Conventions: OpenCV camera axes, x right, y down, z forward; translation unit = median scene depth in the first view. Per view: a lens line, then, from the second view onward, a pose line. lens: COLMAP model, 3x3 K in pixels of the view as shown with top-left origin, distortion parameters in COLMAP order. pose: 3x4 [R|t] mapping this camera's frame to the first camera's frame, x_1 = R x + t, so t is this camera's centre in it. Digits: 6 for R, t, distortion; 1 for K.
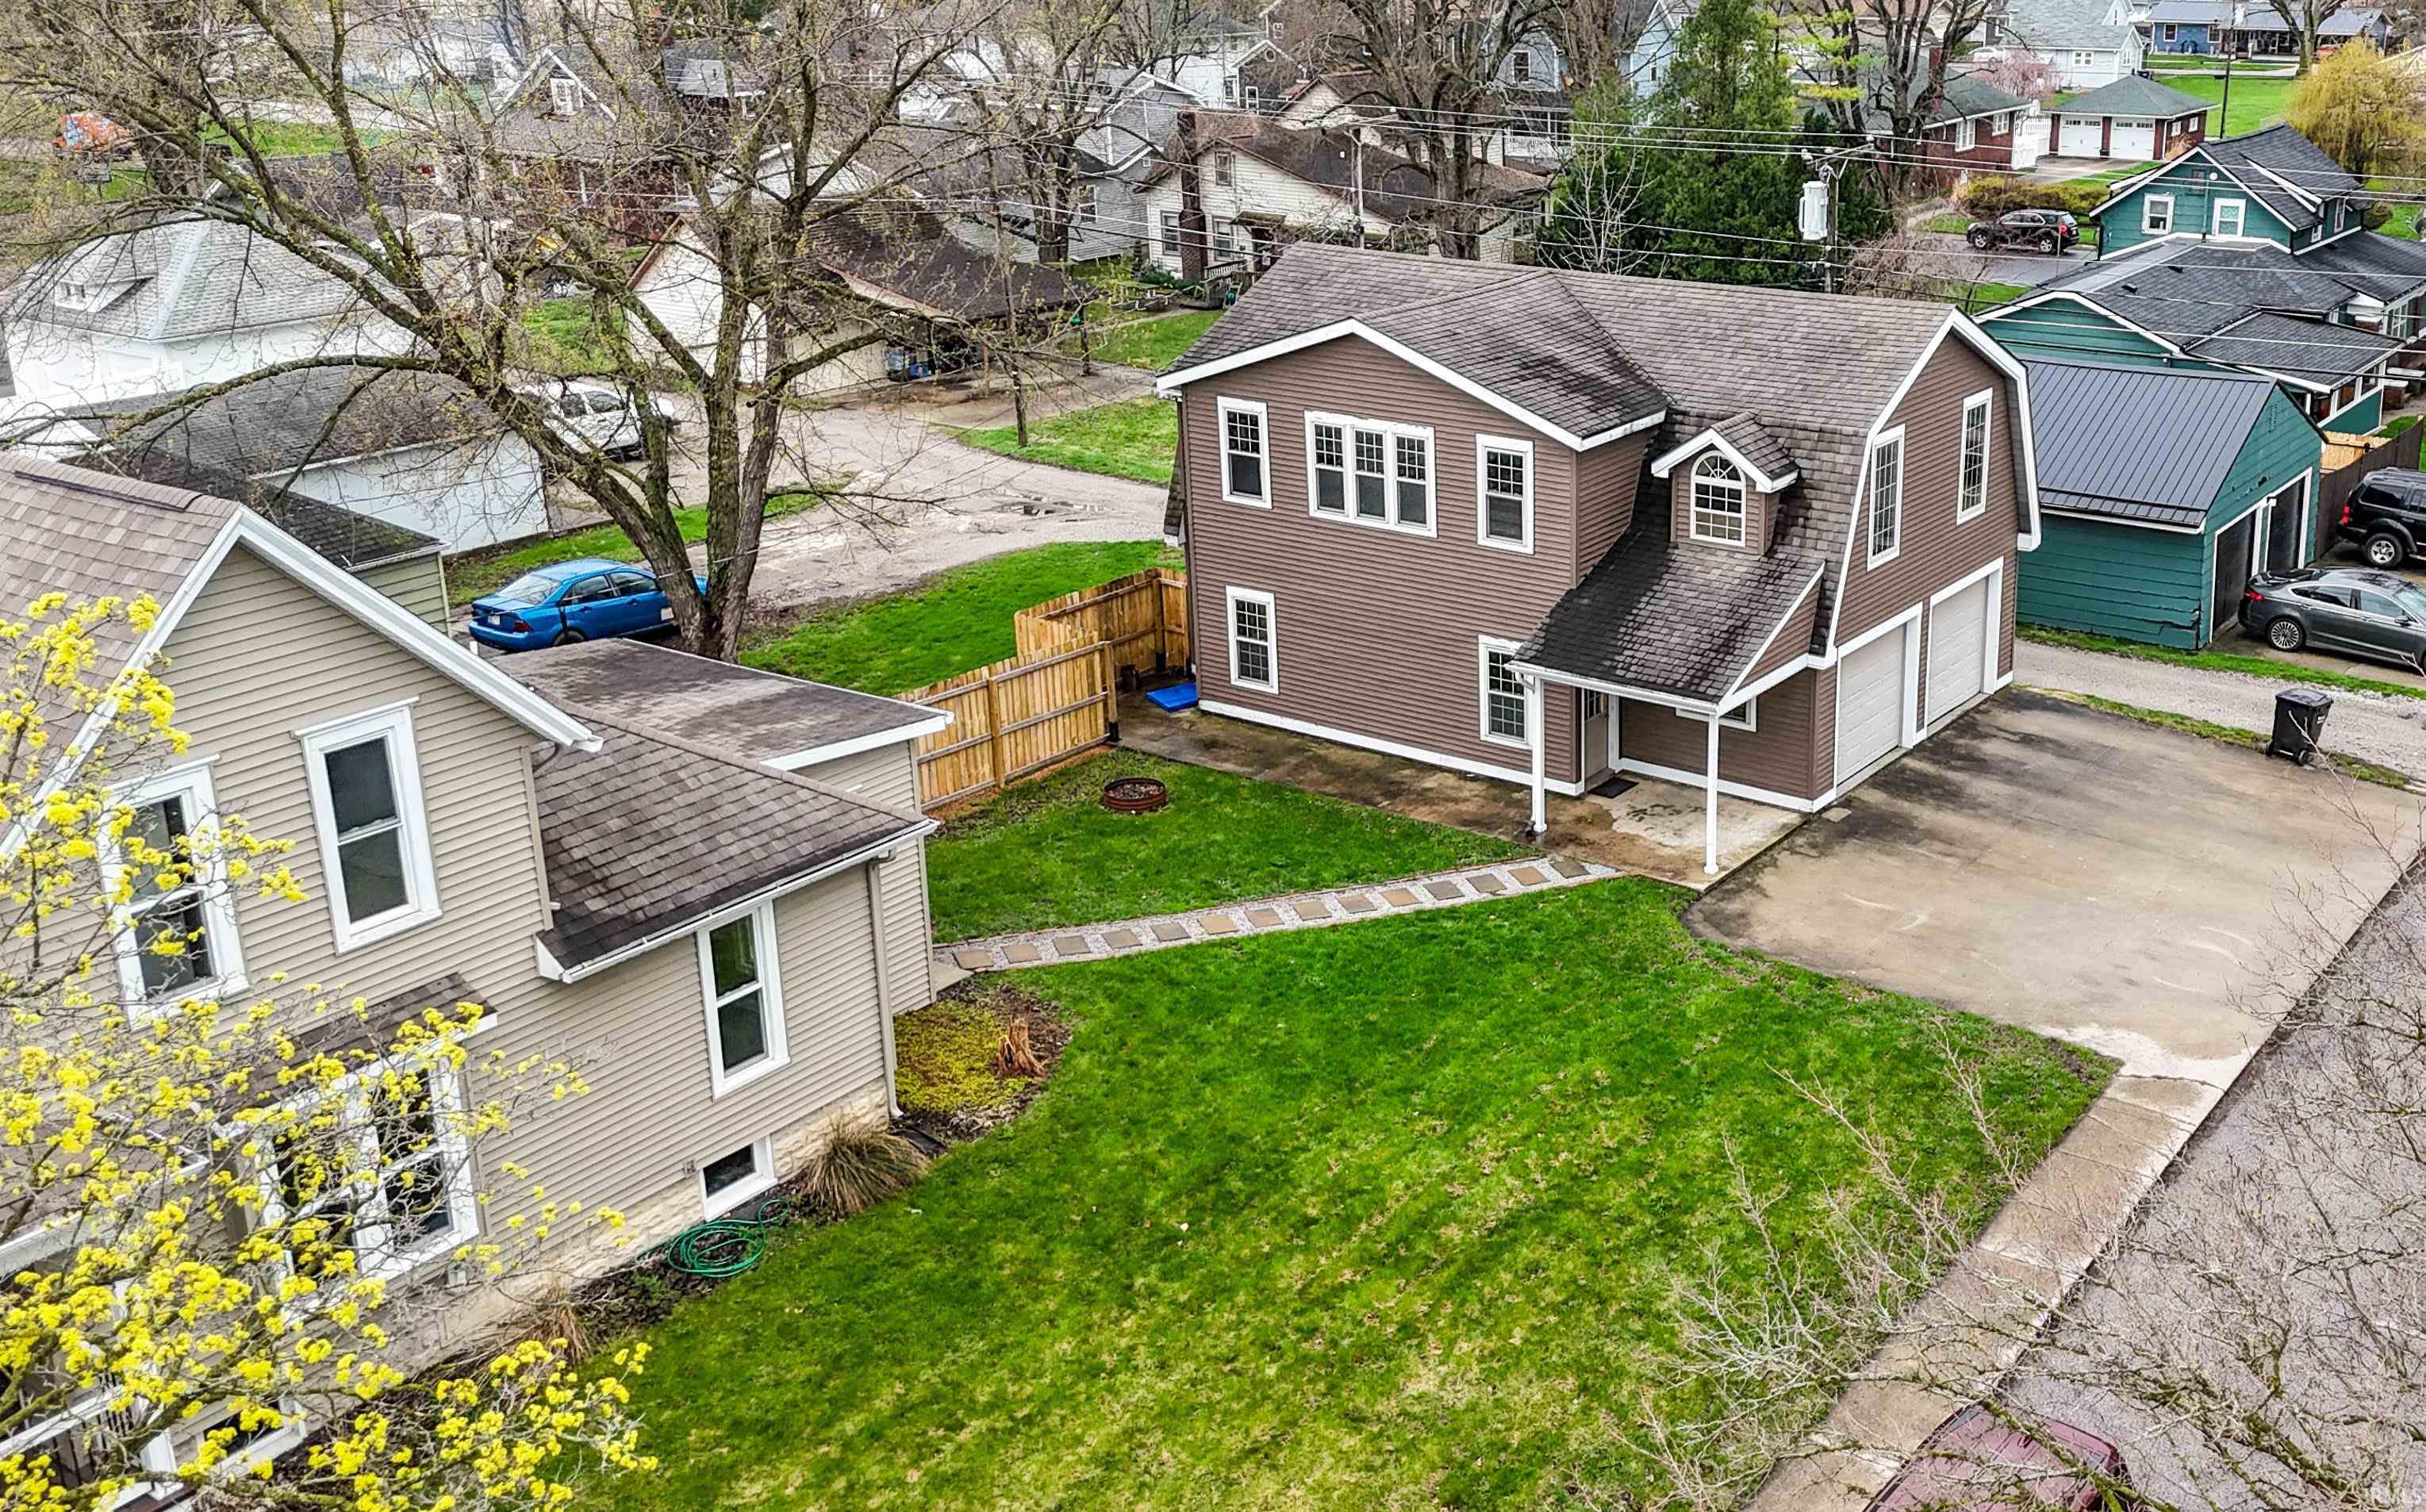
lens RADIAL K [[2386.8, 0, 1604.4], [0, 2386.8, 579.9], [0, 0, 1]] dist [0.120514, 0.000000]
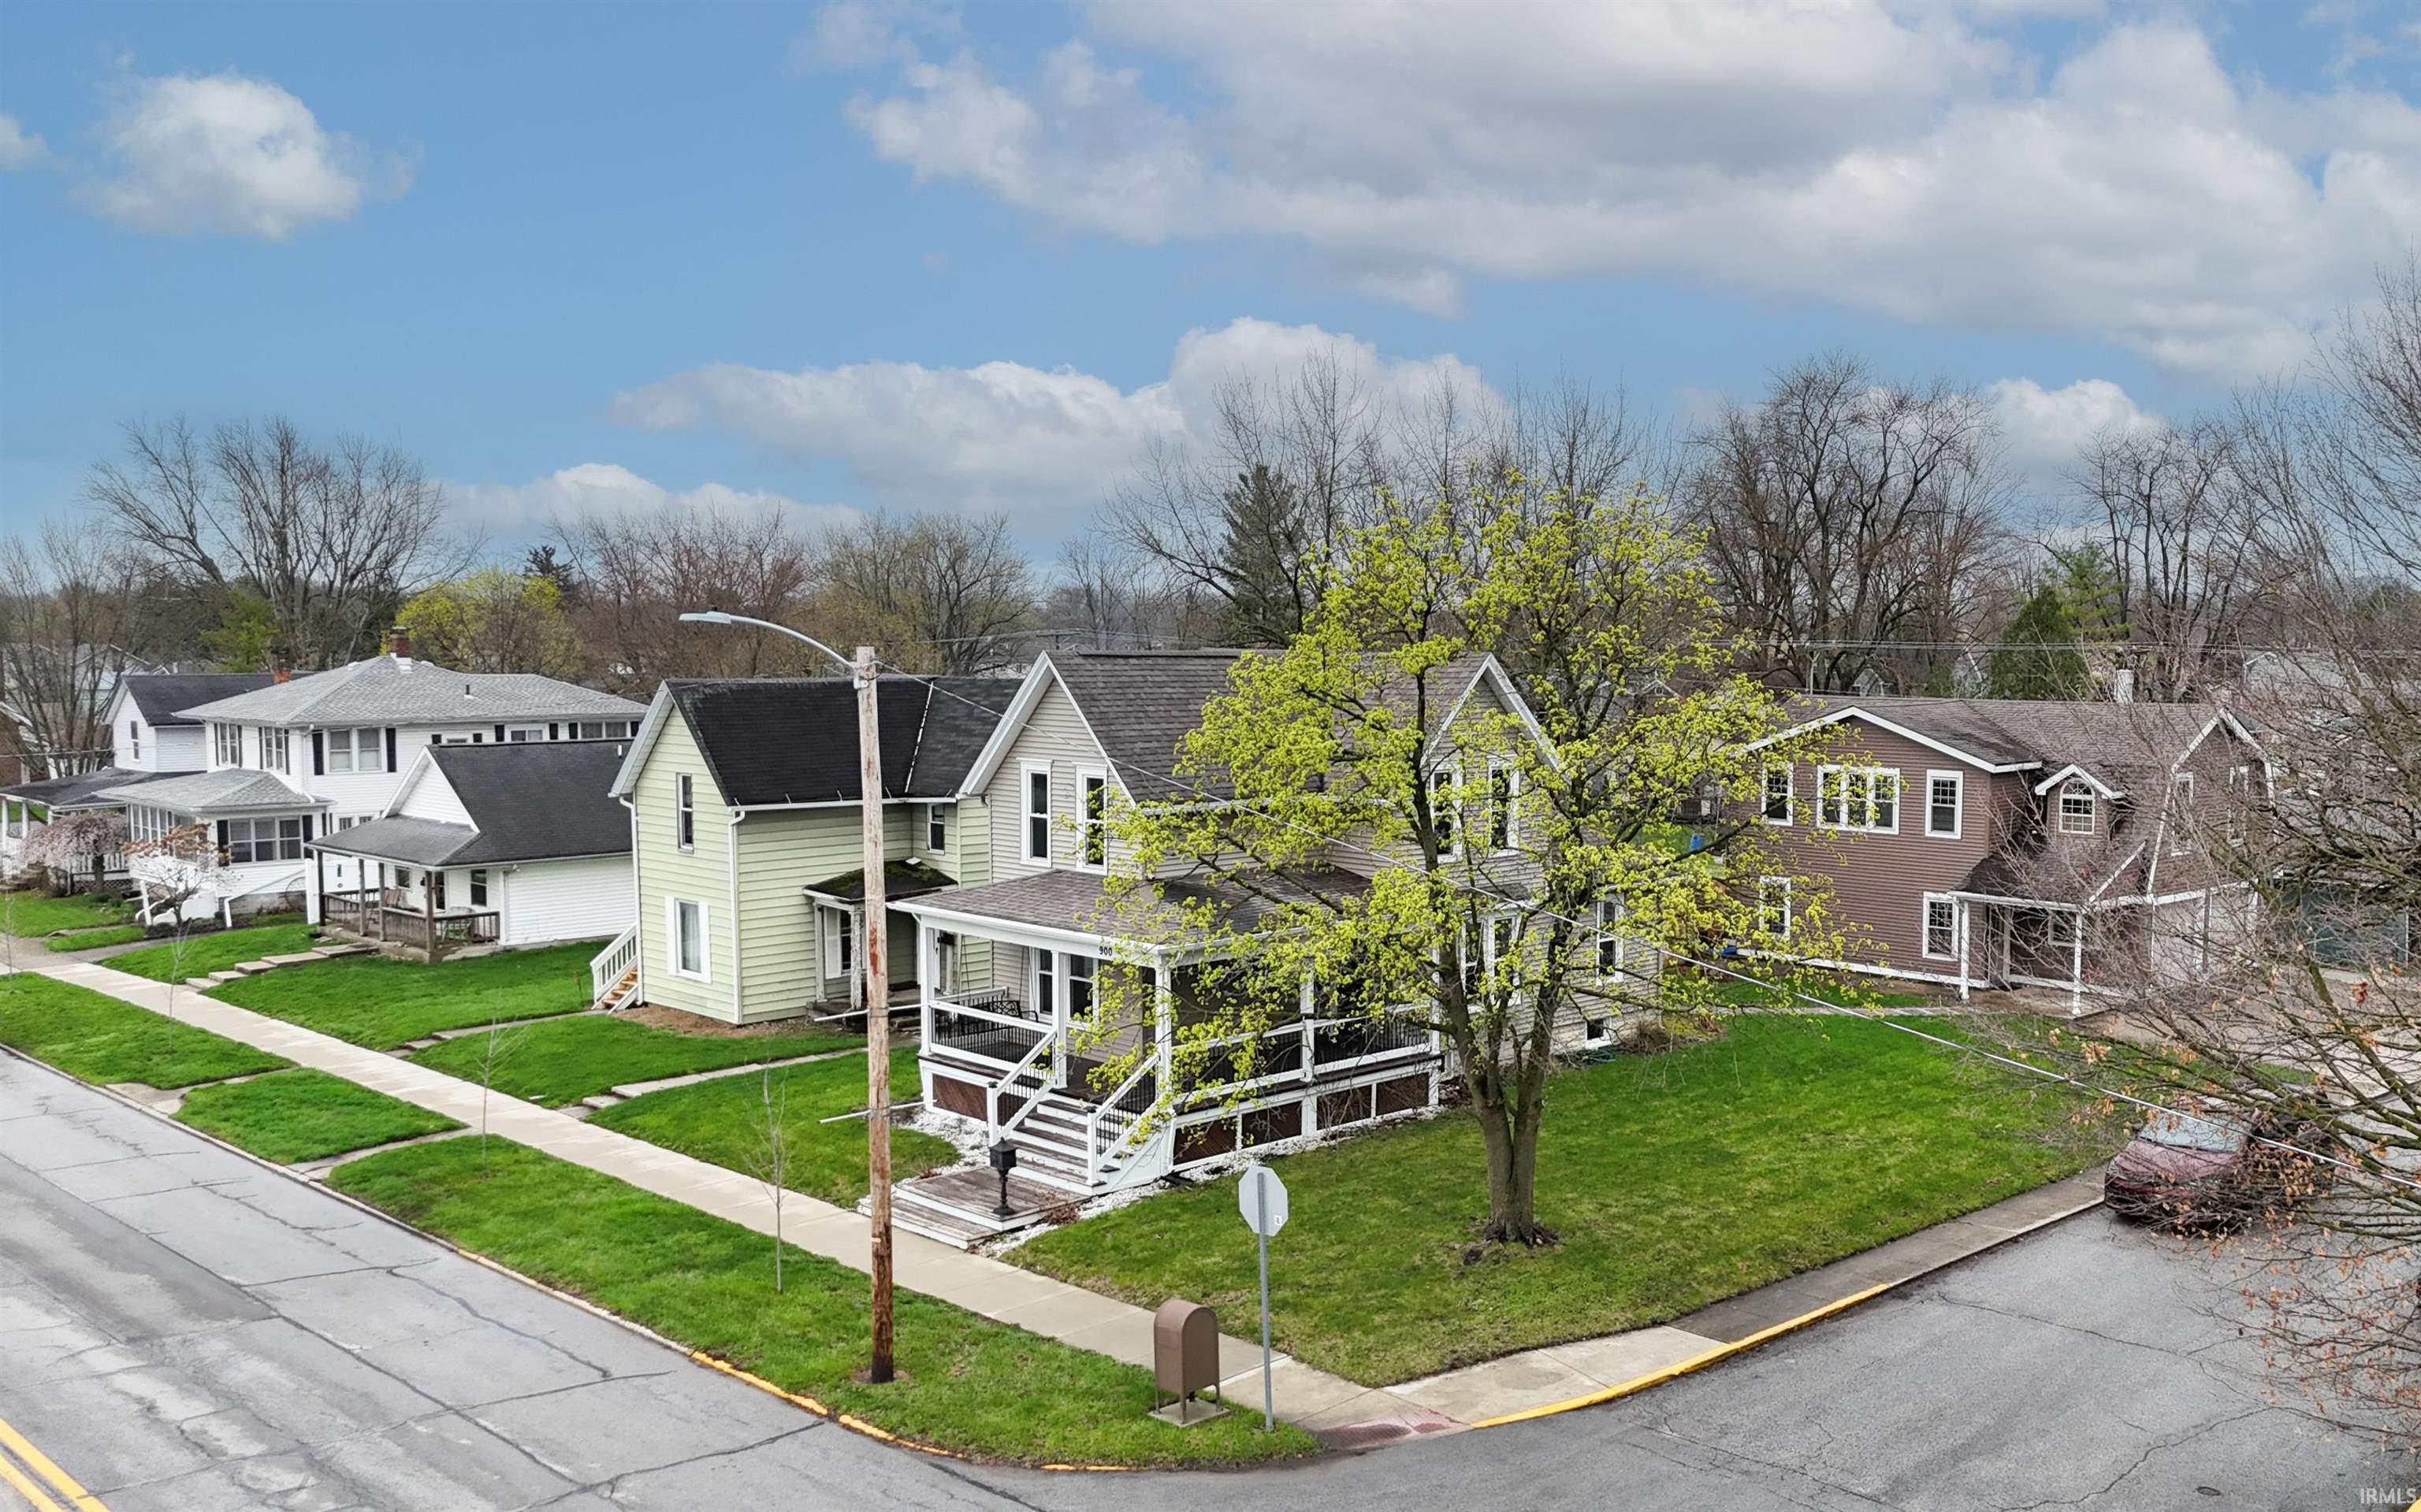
lens RADIAL K [[2133.1, 0, 1424.6], [0, 2133.1, 794.2], [0, 0, 1]] dist [0.077717, -0.053825]
pose [[0.979161, 0.017497, -0.202331, -0.095526], [-0.058050, 0.978828, -0.196282, 0.279166], [0.194613, 0.203937, 0.959446, -0.541255]]
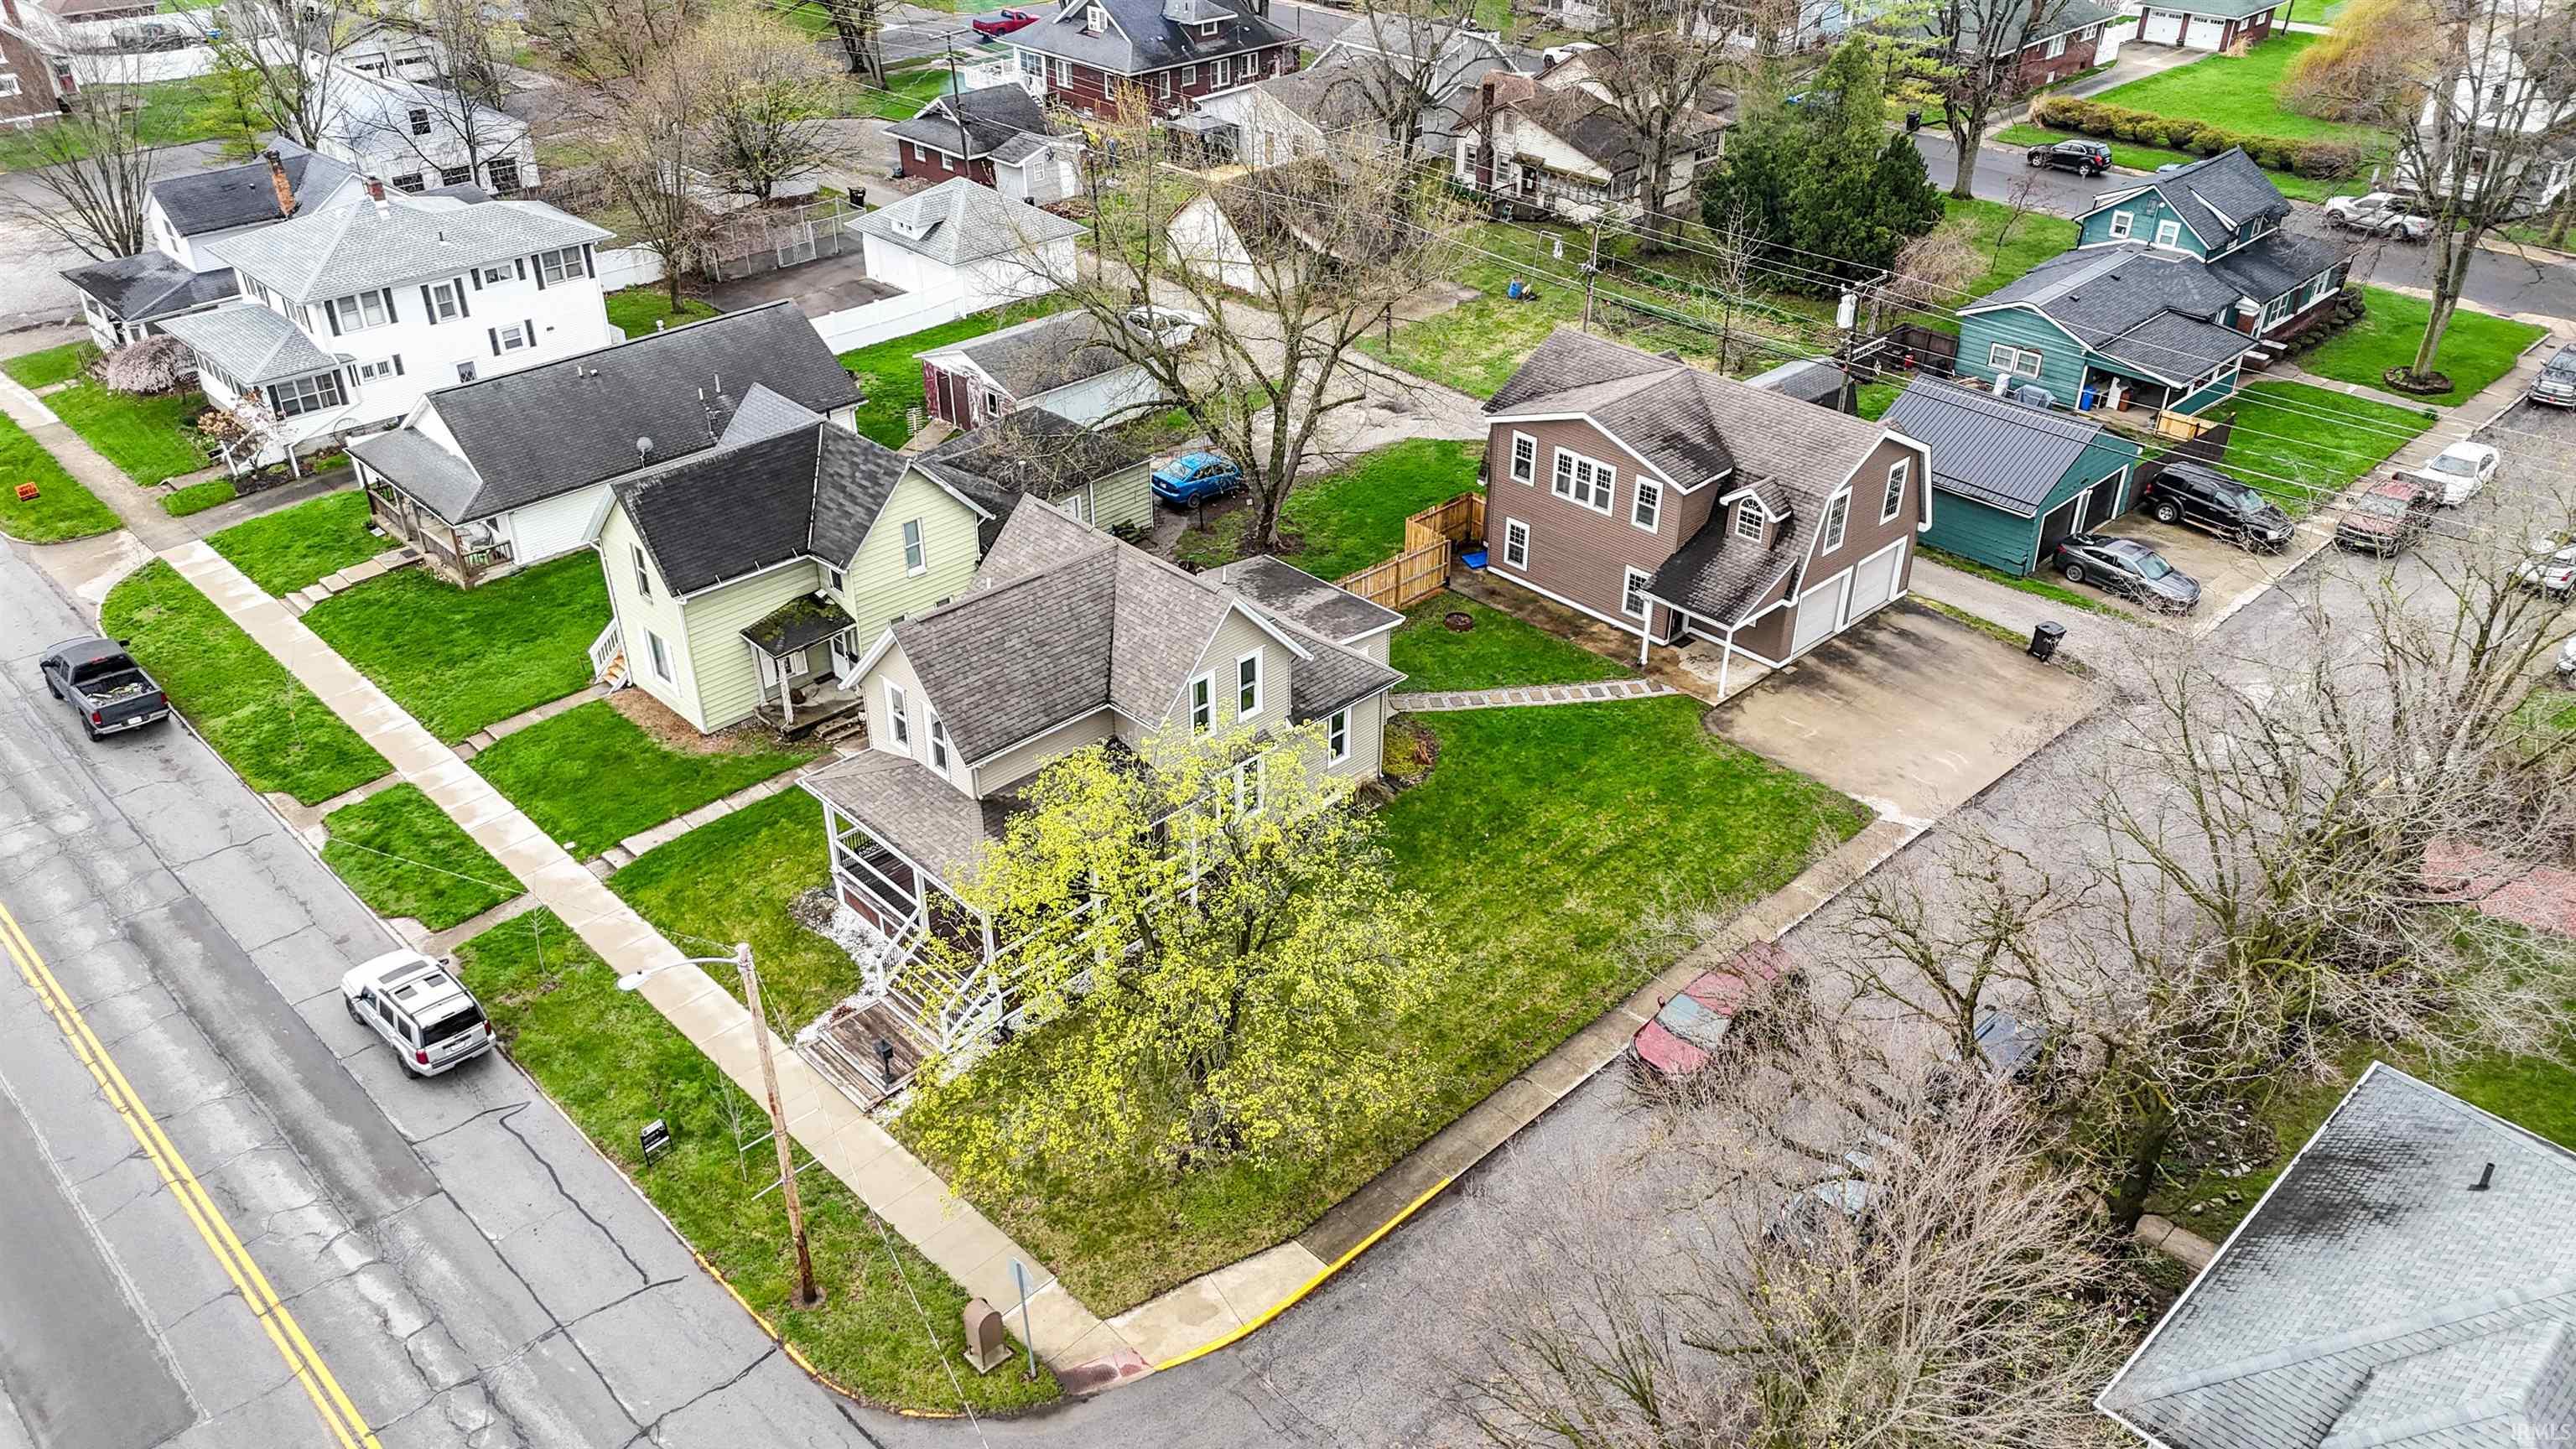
lens RADIAL K [[1923.6, 0, 1276.9], [0, 1923.6, 729.5], [0, 0, 1]] dist [0.072365, -0.042213]
pose [[0.969075, 0.126110, -0.212108, 0.028072], [-0.065570, 0.960245, 0.271348, -0.285885], [0.237895, -0.249048, 0.938819, -0.722542]]
